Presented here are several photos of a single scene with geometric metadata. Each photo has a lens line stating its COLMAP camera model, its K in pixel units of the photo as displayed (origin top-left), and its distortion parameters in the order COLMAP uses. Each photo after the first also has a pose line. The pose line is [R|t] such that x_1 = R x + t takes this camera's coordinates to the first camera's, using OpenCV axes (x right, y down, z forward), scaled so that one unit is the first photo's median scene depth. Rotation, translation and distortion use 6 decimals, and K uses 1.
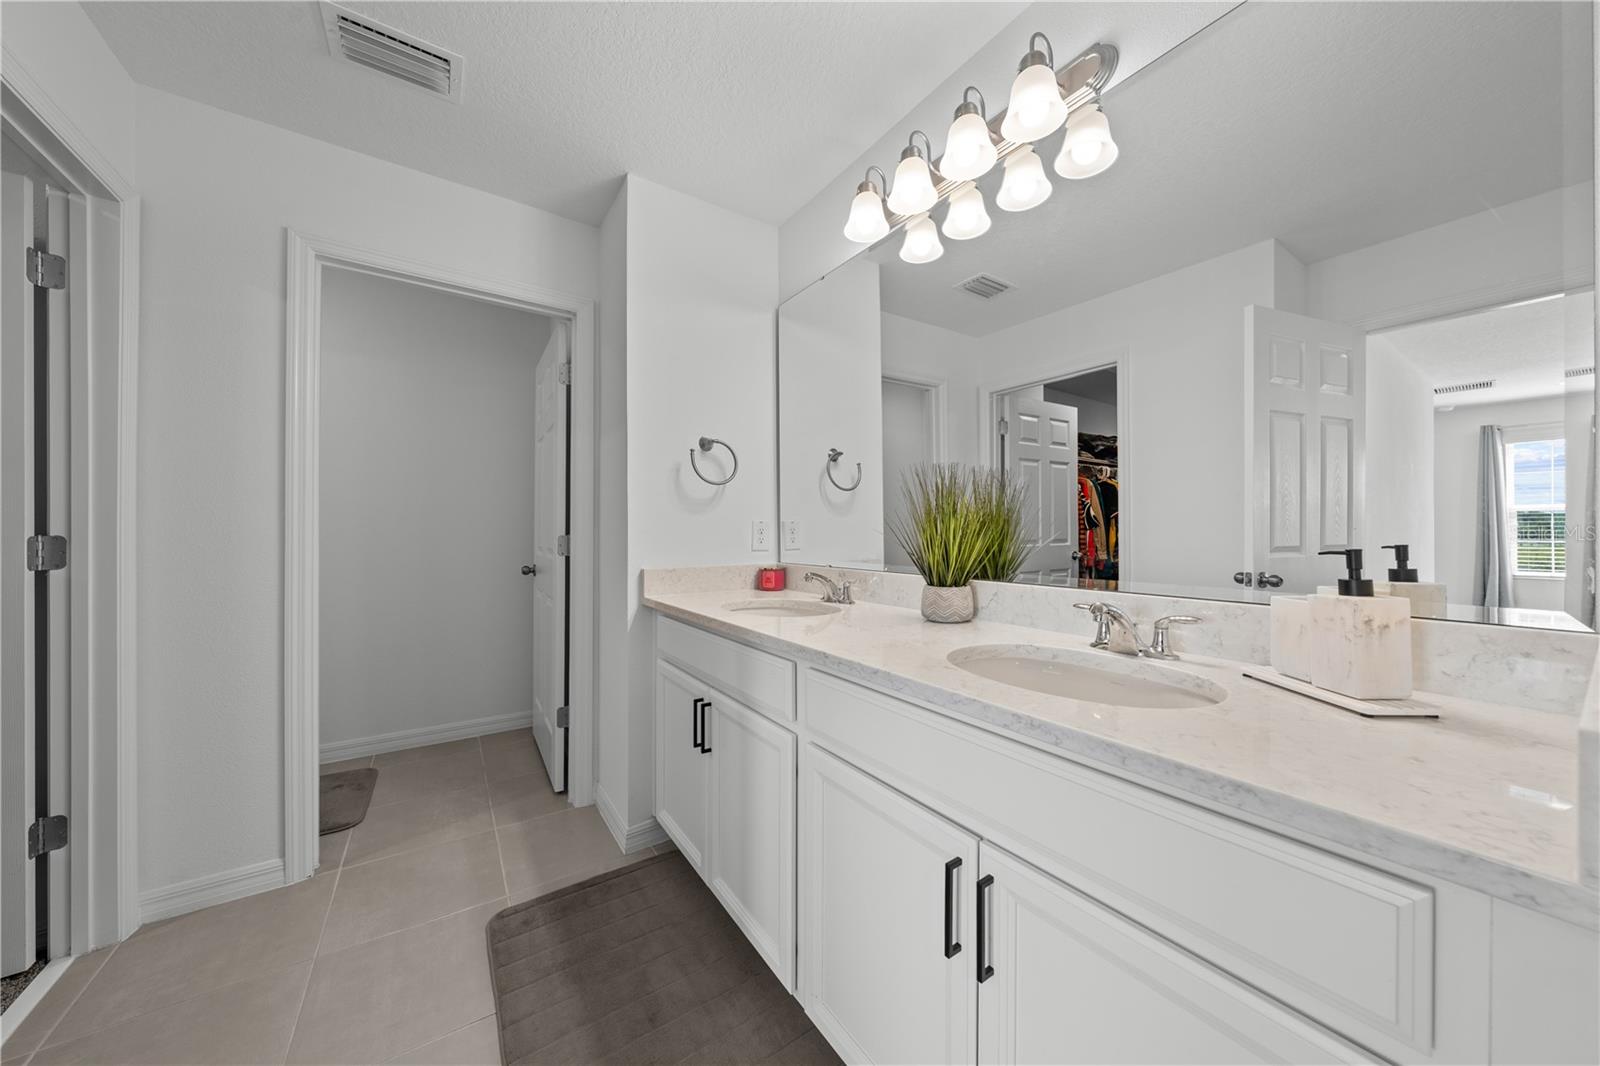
lens RADIAL K [[538.5, 0, 800.0], [0, 538.5, 533.0], [0, 0, 1]] dist [-0.000294, 0.000162]
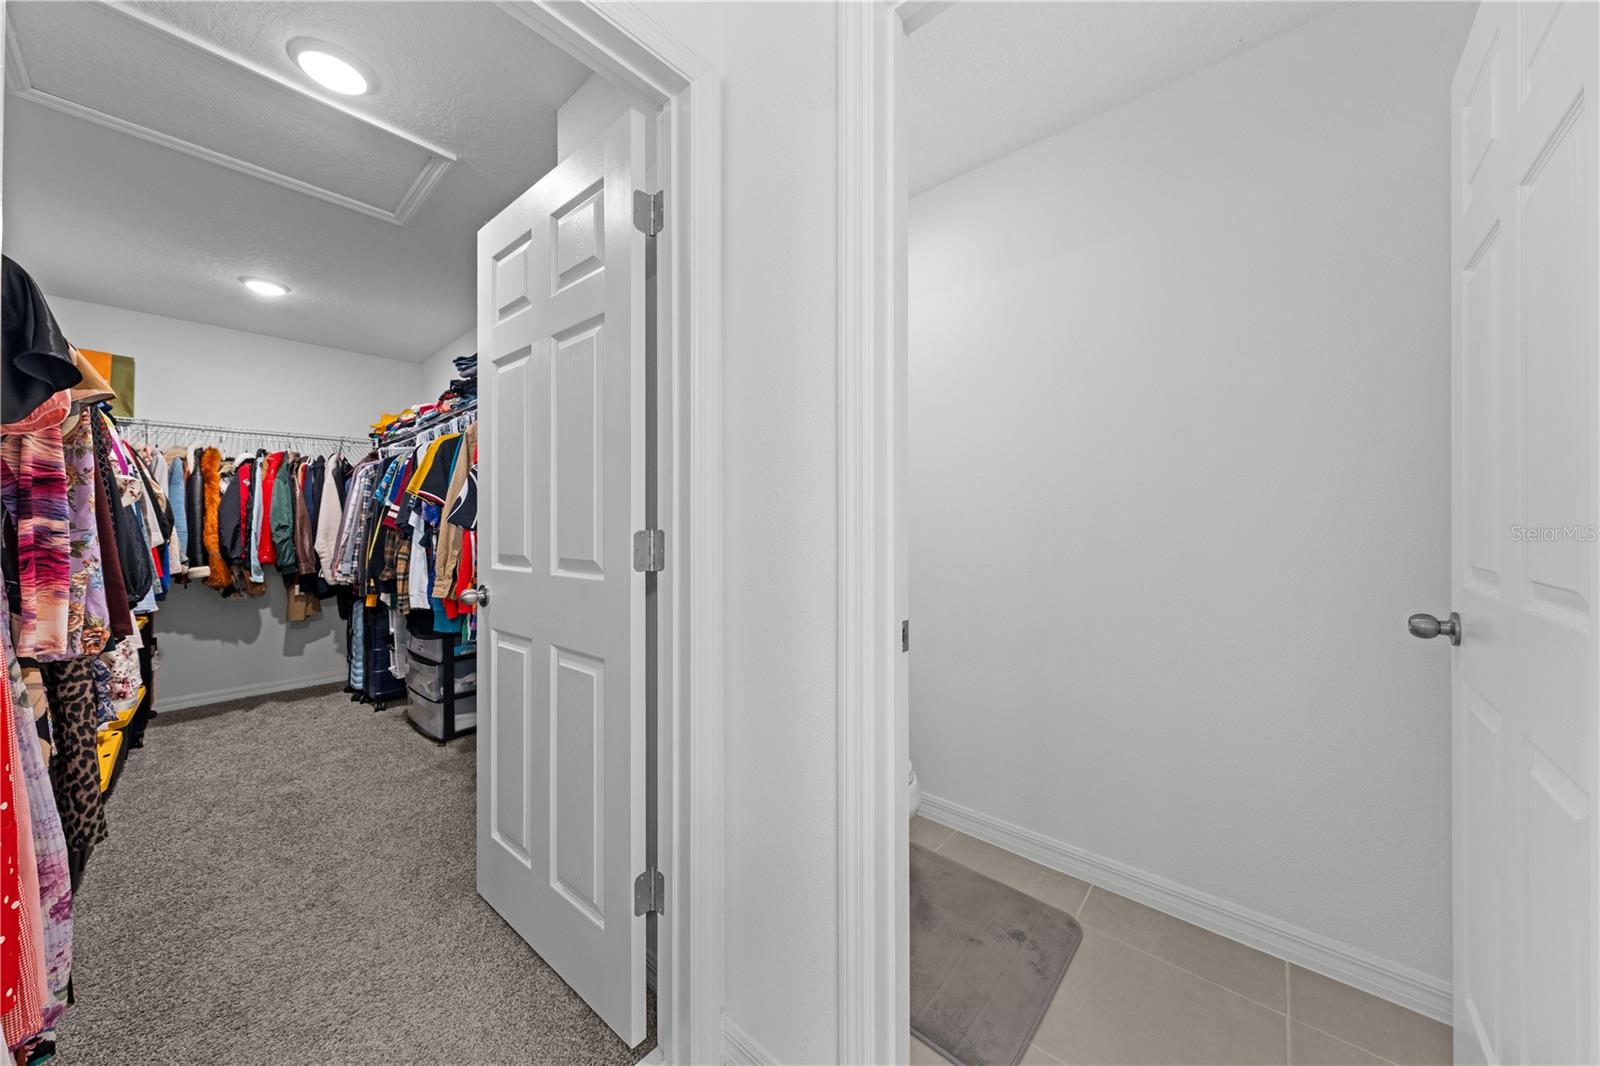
lens RADIAL K [[556.0, 0, 796.8], [0, 556.0, 514.1], [0, 0, 1]] dist [0.000222, 0.000146]
pose [[0.258246, -0.007573, -0.966050, -0.286634], [0.006348, 0.999961, -0.006142, -0.007072], [0.966058, -0.004547, 0.258284, 0.556420]]
